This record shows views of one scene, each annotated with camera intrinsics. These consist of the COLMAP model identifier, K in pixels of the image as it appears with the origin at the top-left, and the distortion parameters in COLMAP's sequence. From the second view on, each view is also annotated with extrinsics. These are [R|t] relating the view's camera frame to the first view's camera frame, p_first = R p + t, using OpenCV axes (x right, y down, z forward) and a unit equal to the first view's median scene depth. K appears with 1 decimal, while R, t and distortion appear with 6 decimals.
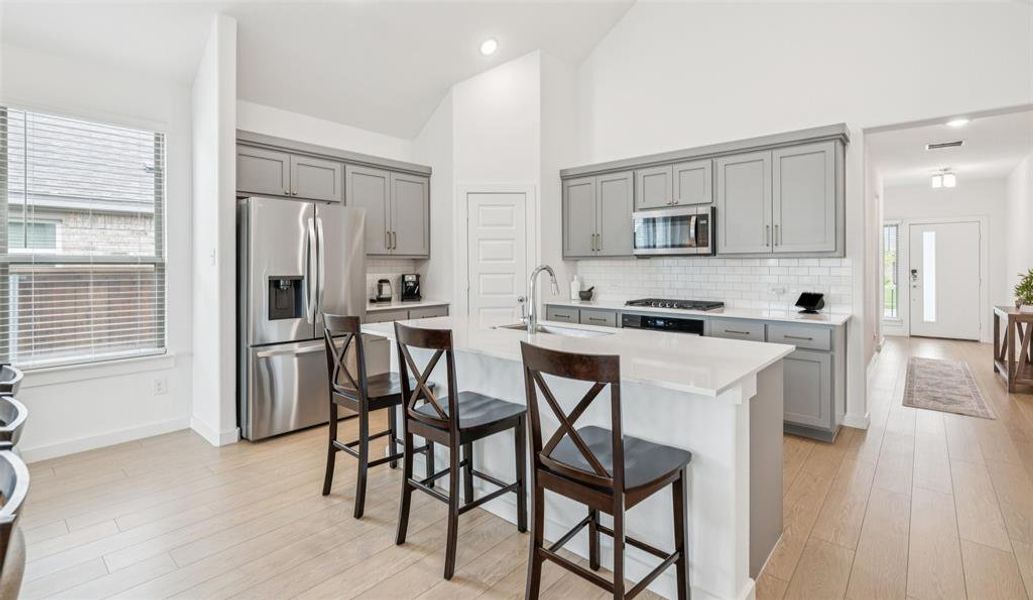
lens RADIAL K [[459.1, 0, 529.4], [0, 459.1, 271.8], [0, 0, 1]] dist [-0.028743, -0.000235]
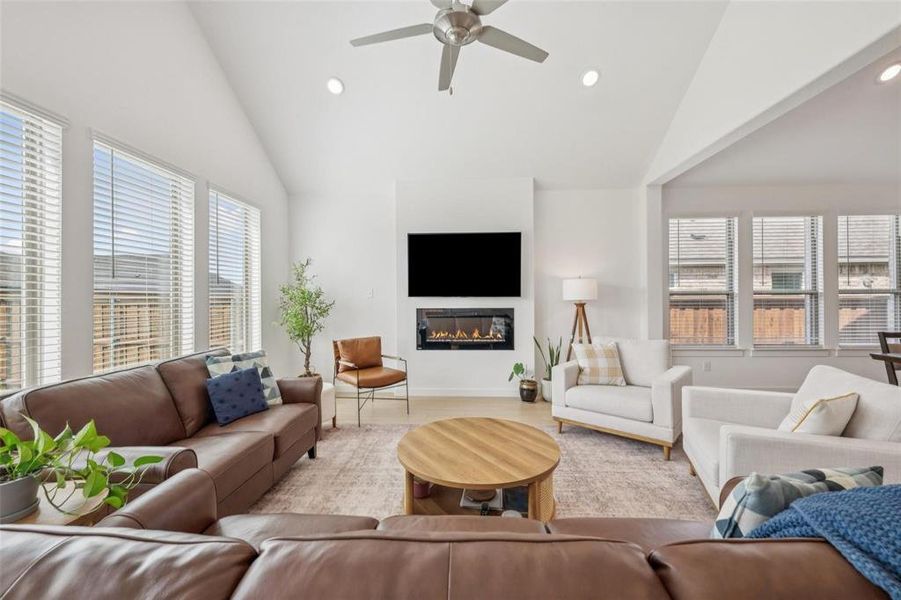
lens RADIAL K [[366.9, 0, 453.0], [0, 366.9, 300.9], [0, 0, 1]] dist [-0.007544, 0.000864]
pose [[0.615565, -0.003963, -0.788076, -0.438122], [-0.003762, 0.999961, -0.007967, 0.014227], [0.788077, 0.007869, 0.615526, -0.603442]]
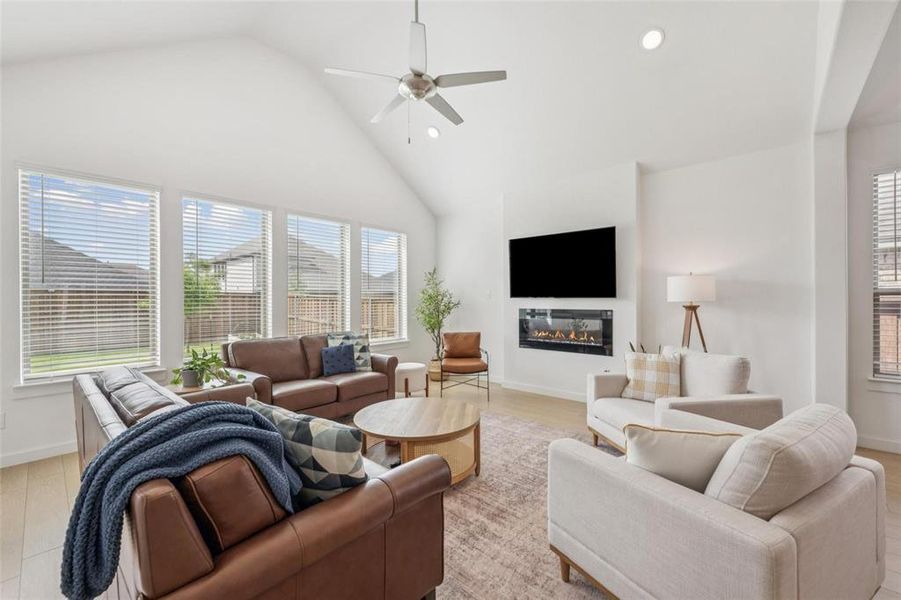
lens RADIAL K [[366.9, 0, 451.8], [0, 366.9, 300.0], [0, 0, 1]] dist [-0.007544, 0.000864]
pose [[-0.015775, -0.001956, -0.999874, -0.275122], [-0.012614, 0.999919, -0.001757, 0.009187], [0.999796, 0.012585, -0.015799, -0.354039]]
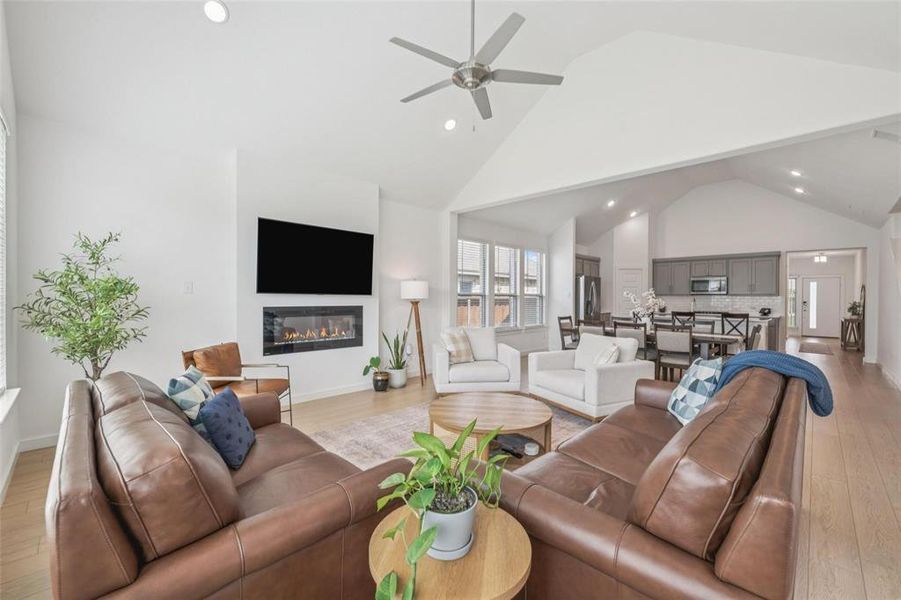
lens RADIAL K [[366.9, 0, 461.5], [0, 366.9, 304.7], [0, 0, 1]] dist [-0.007544, 0.000864]
pose [[0.998783, 0.005767, -0.048978, -0.682379], [-0.005564, 0.999975, 0.004263, 0.015411], [0.049001, -0.003985, 0.998791, -0.804330]]
